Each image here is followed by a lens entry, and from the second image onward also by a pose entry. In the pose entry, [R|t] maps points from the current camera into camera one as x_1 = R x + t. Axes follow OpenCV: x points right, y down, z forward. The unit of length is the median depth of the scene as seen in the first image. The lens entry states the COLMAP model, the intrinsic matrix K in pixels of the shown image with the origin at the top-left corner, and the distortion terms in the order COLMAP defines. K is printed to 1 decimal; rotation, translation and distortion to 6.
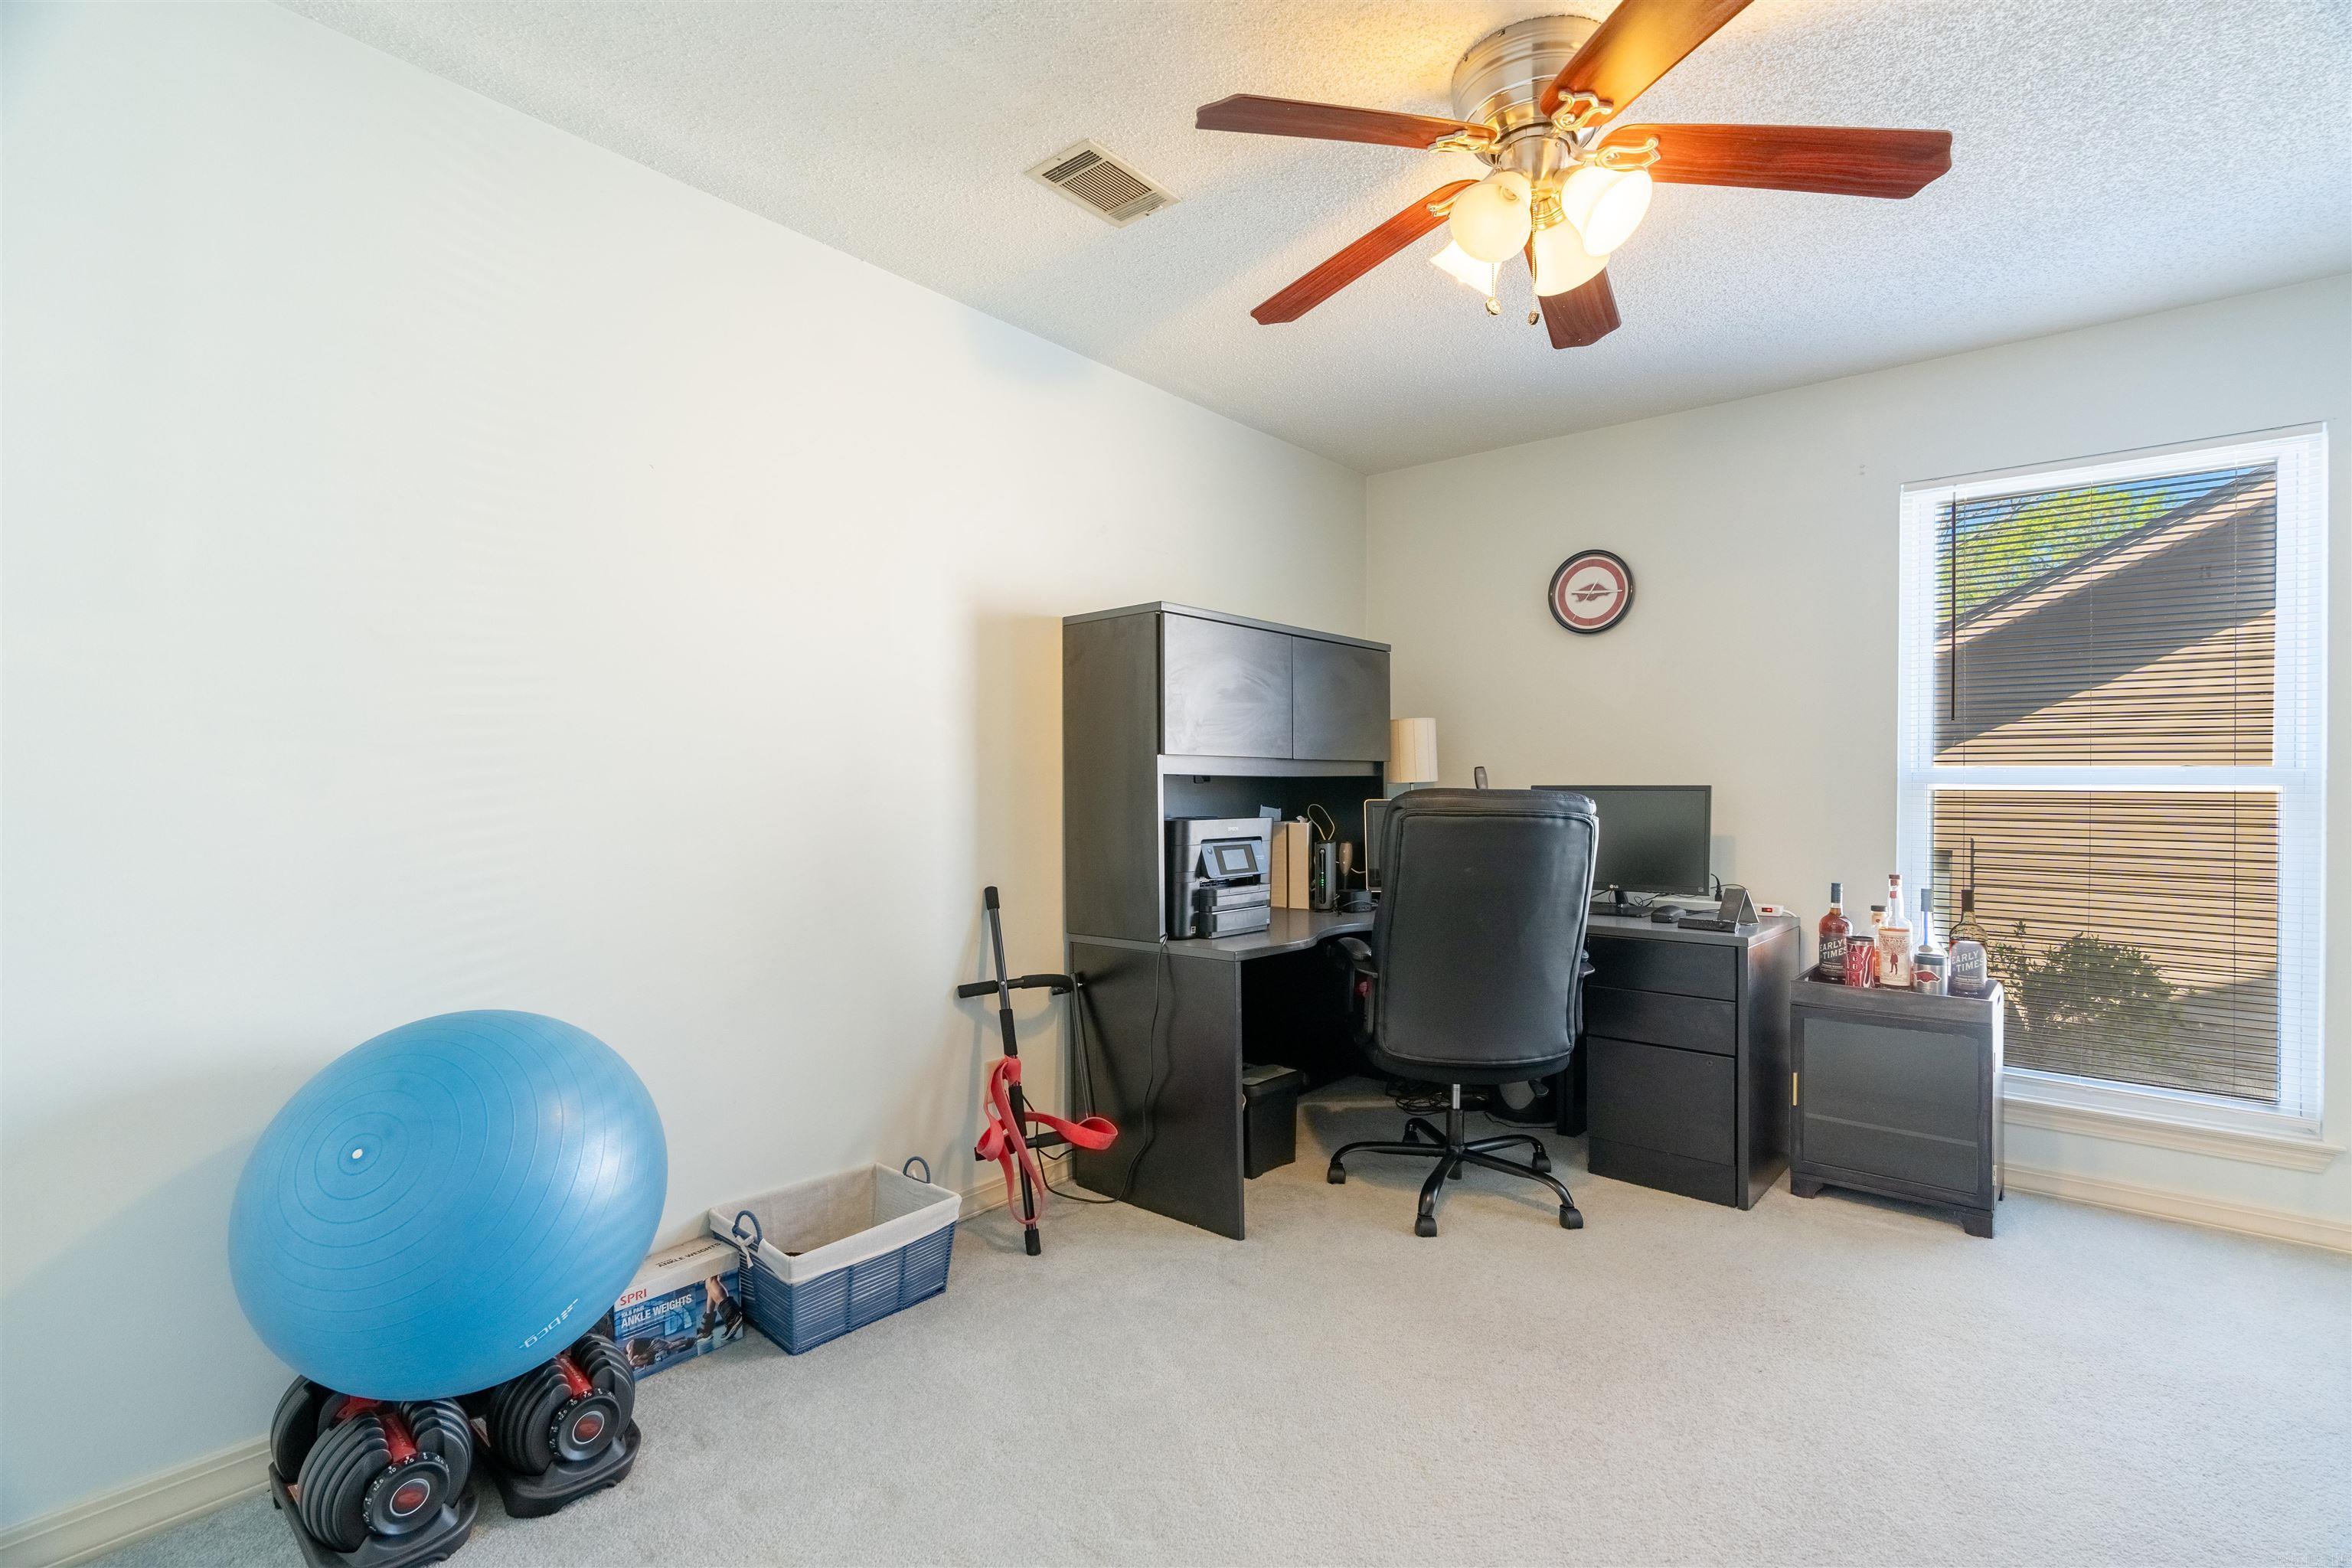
lens RADIAL K [[1079.1, 0, 1176.0], [0, 1079.1, 784.0], [0, 0, 1]] dist [-0.011644, 0.005063]
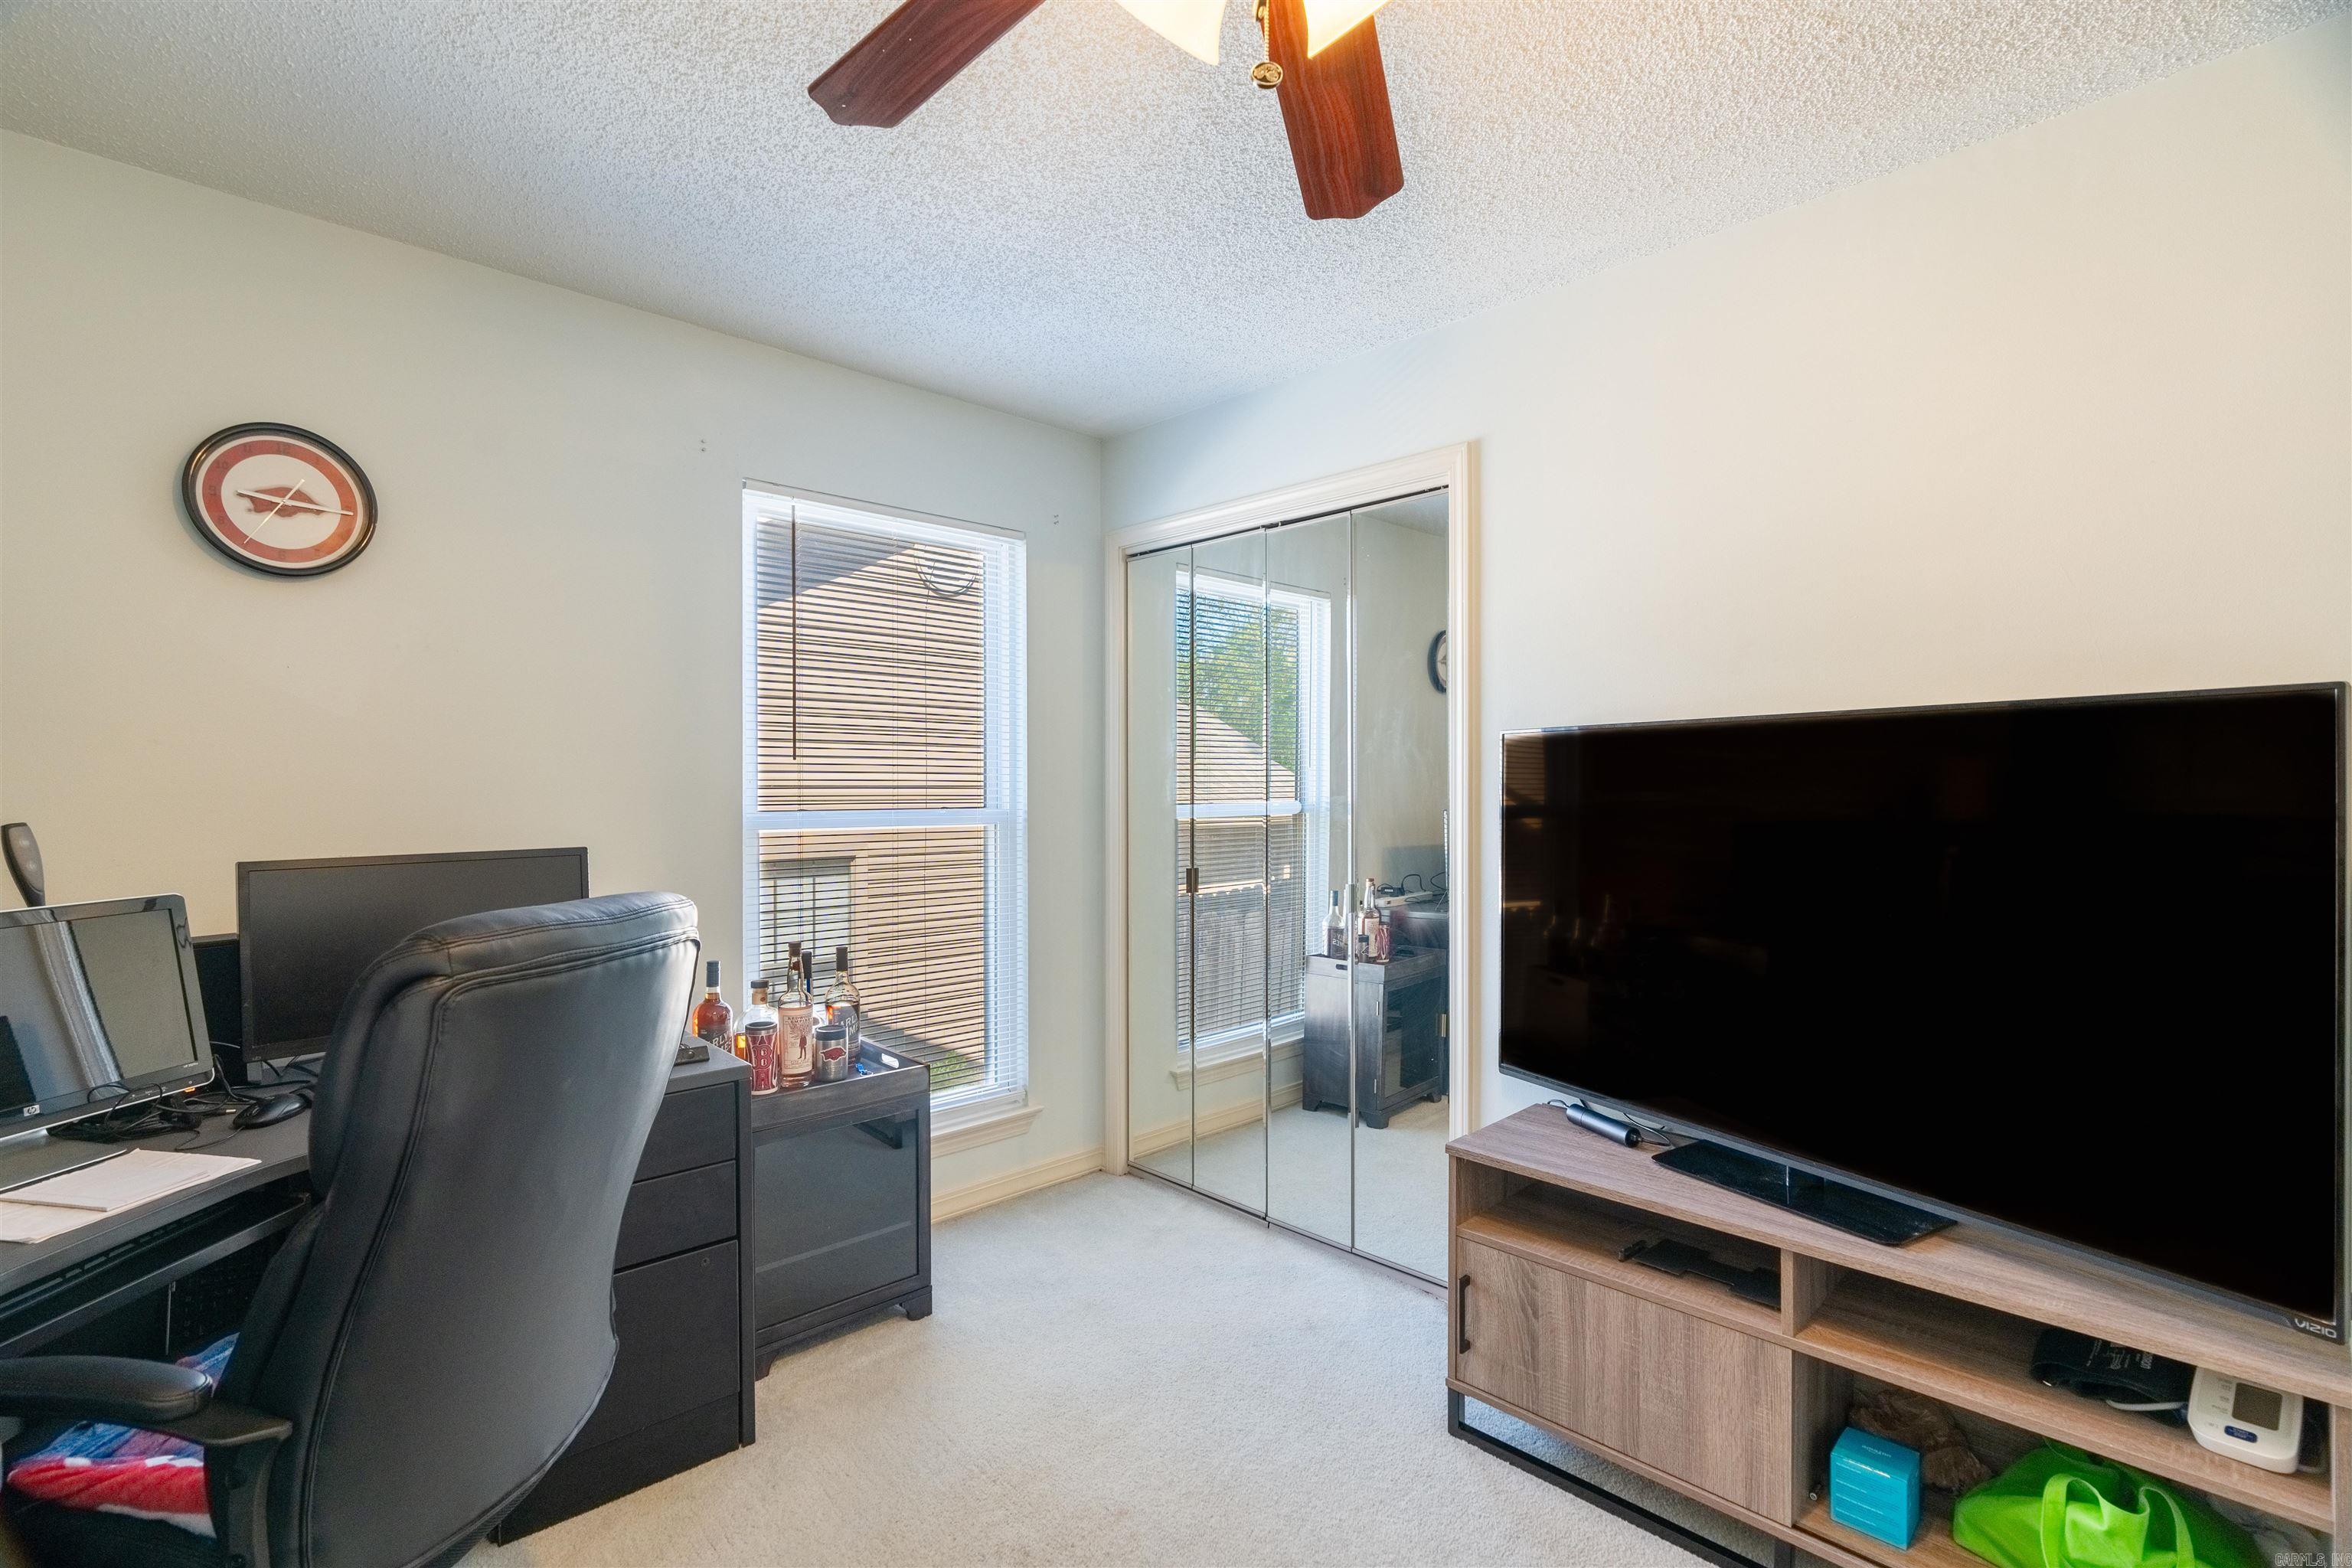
lens RADIAL K [[1079.1, 0, 1176.0], [0, 1079.1, 784.0], [0, 0, 1]] dist [-0.011644, 0.005063]
pose [[0.100910, -0.006753, 0.994873, -0.134894], [0.005960, 0.999963, 0.006183, -0.040850], [-0.994878, 0.005305, 0.100946, 0.582428]]
